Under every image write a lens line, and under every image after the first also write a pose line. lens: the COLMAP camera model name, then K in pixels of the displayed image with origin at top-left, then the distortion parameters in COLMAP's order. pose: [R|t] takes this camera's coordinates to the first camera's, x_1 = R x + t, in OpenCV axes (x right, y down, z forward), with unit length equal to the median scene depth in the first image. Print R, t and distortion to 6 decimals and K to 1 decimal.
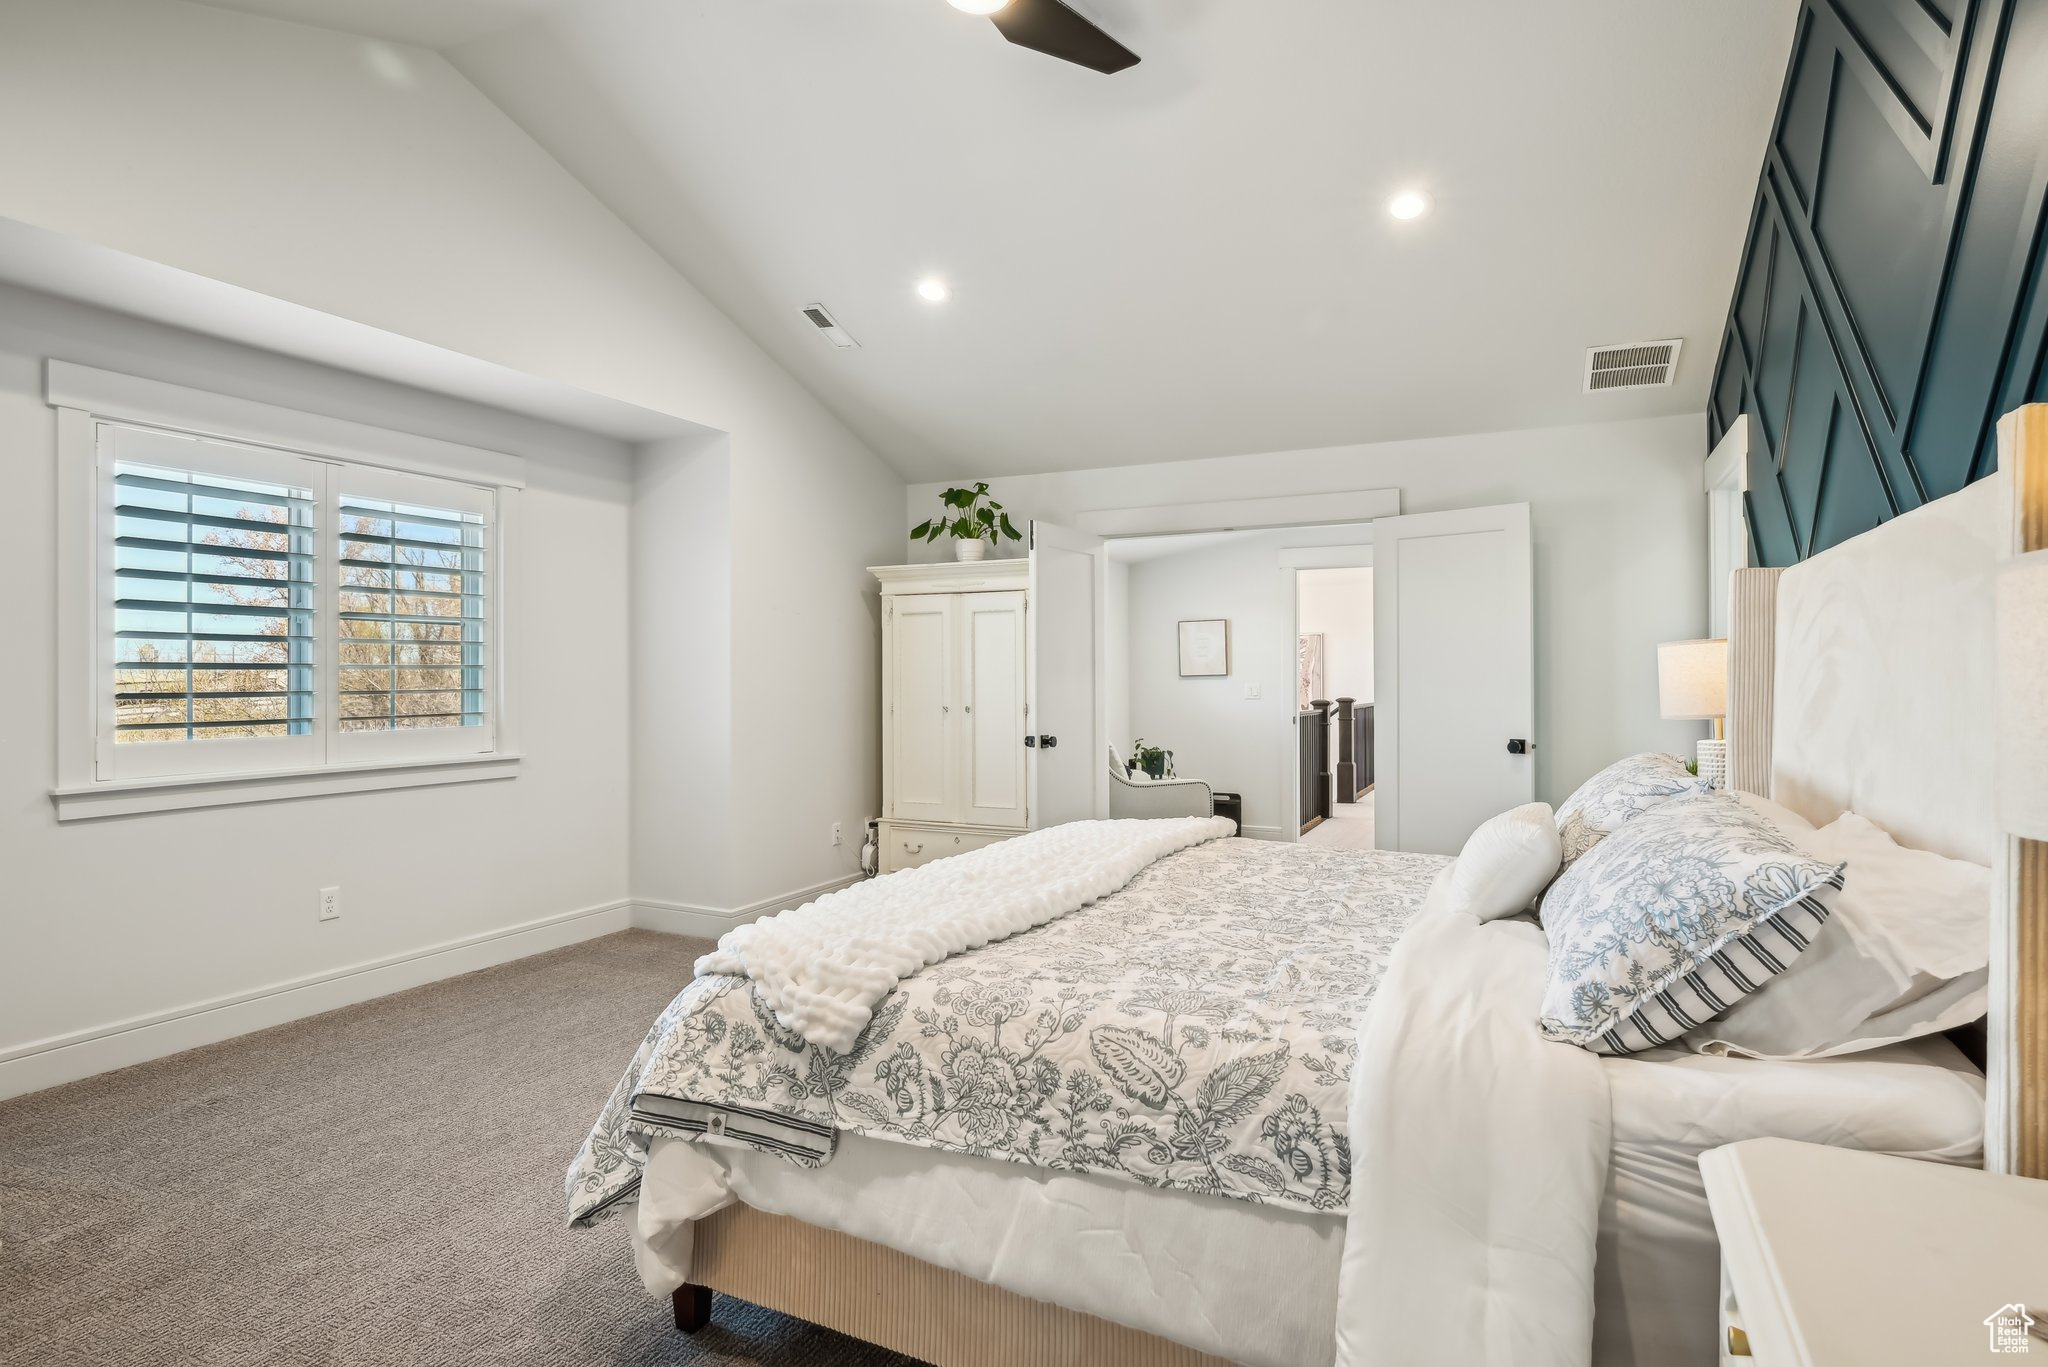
lens RADIAL K [[1075.8, 0, 1024.0], [0, 1075.8, 683.5], [0, 0, 1]] dist [0.001216, 0.000208]
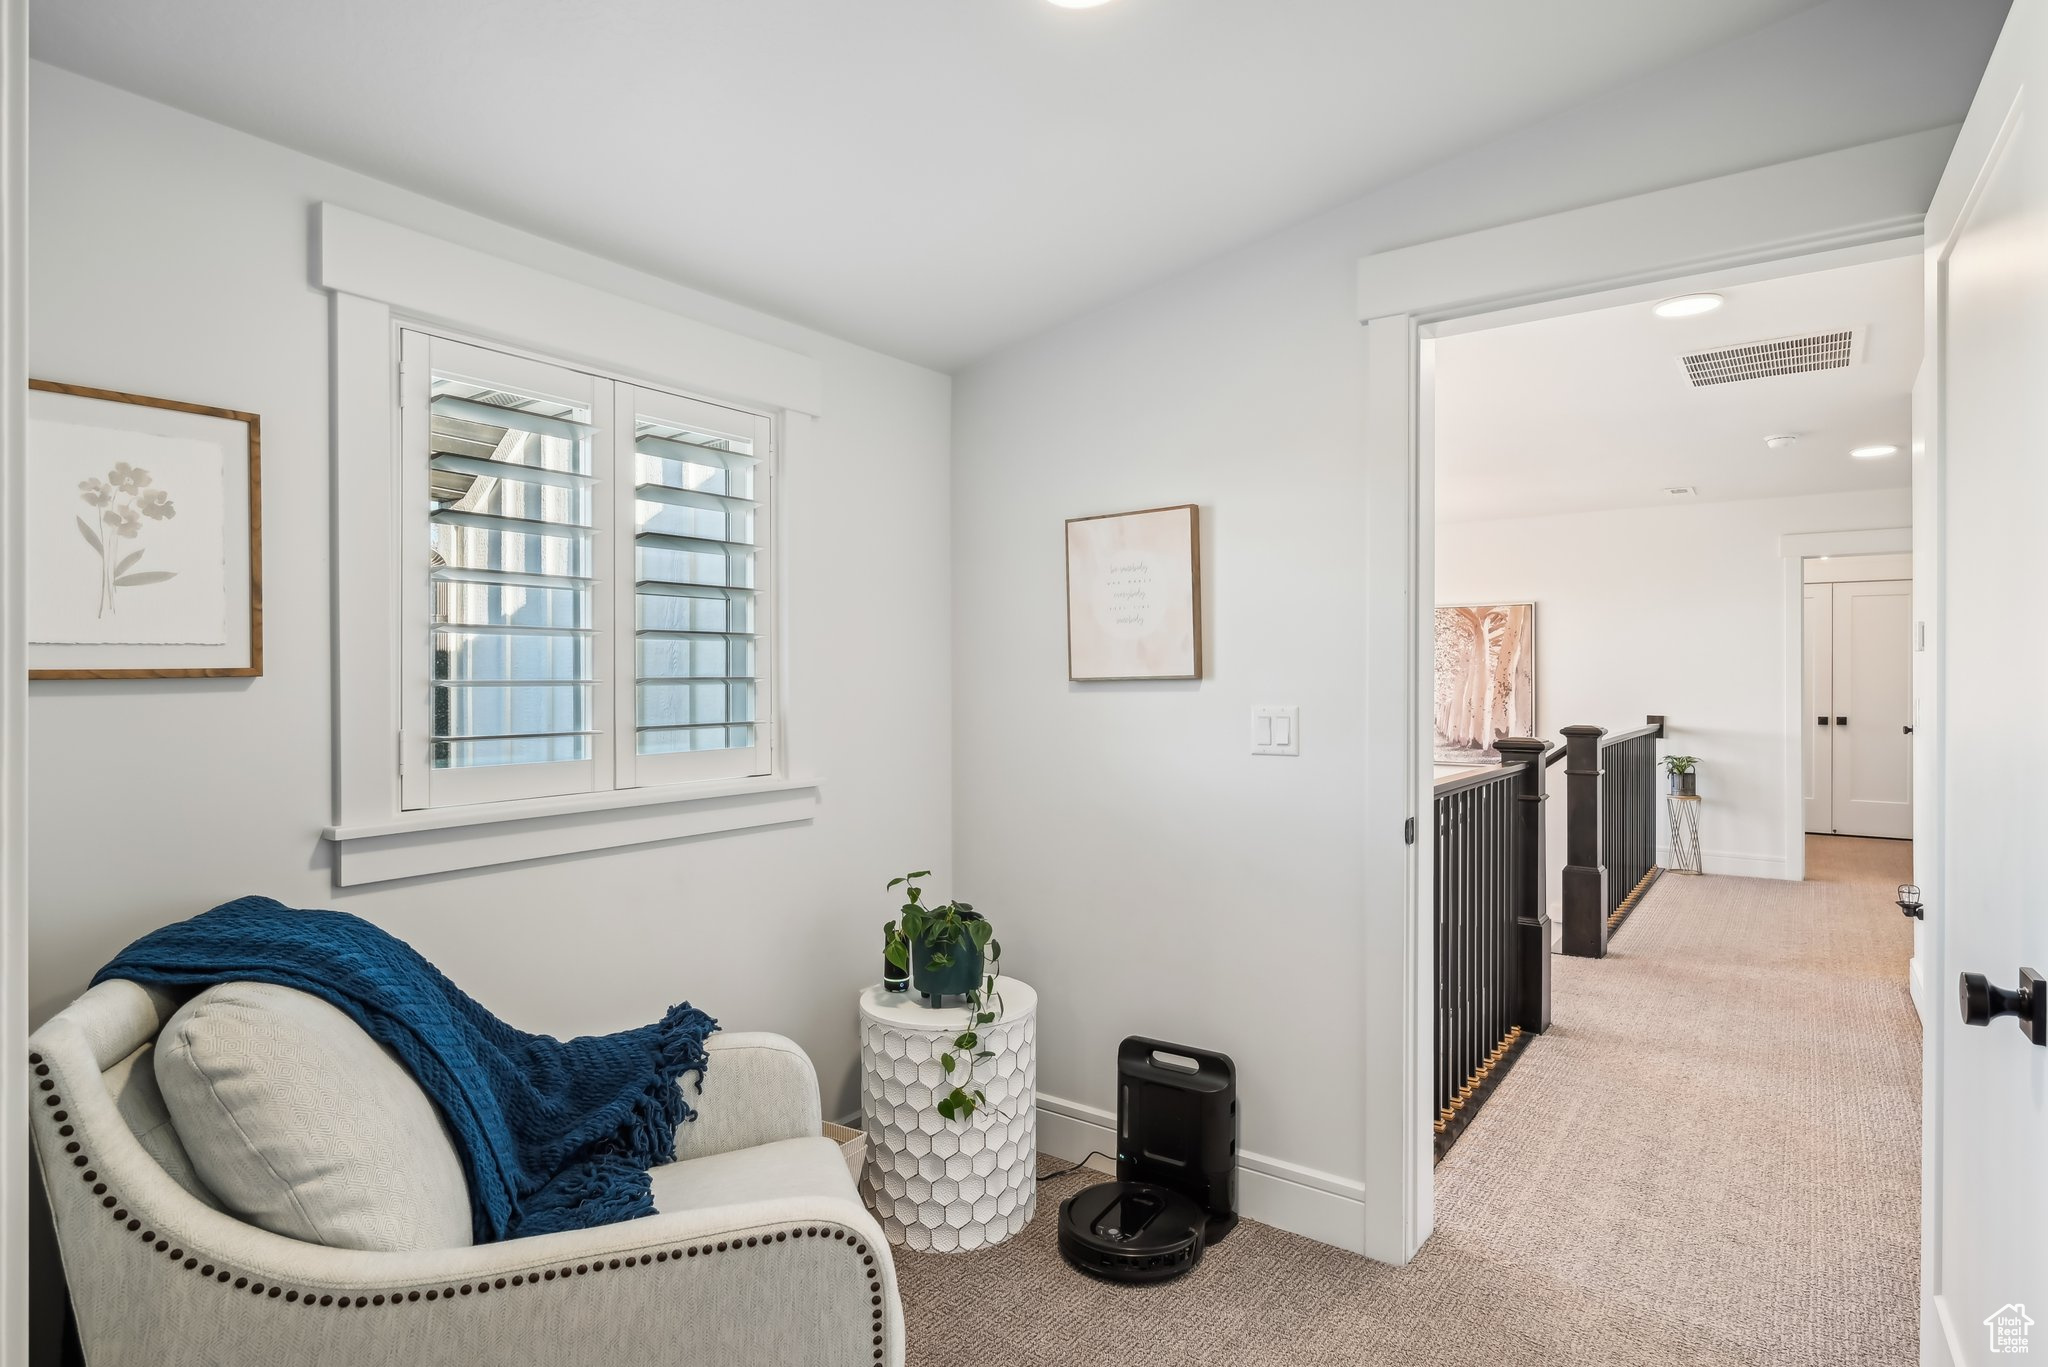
lens RADIAL K [[1075.8, 0, 1024.0], [0, 1075.8, 683.5], [0, 0, 1]] dist [0.001216, 0.000208]
pose [[0.983880, -0.001490, -0.178822, 0.154678], [0.001422, 0.999999, -0.000511, -0.004873], [0.178823, 0.000249, 0.983881, 0.533050]]
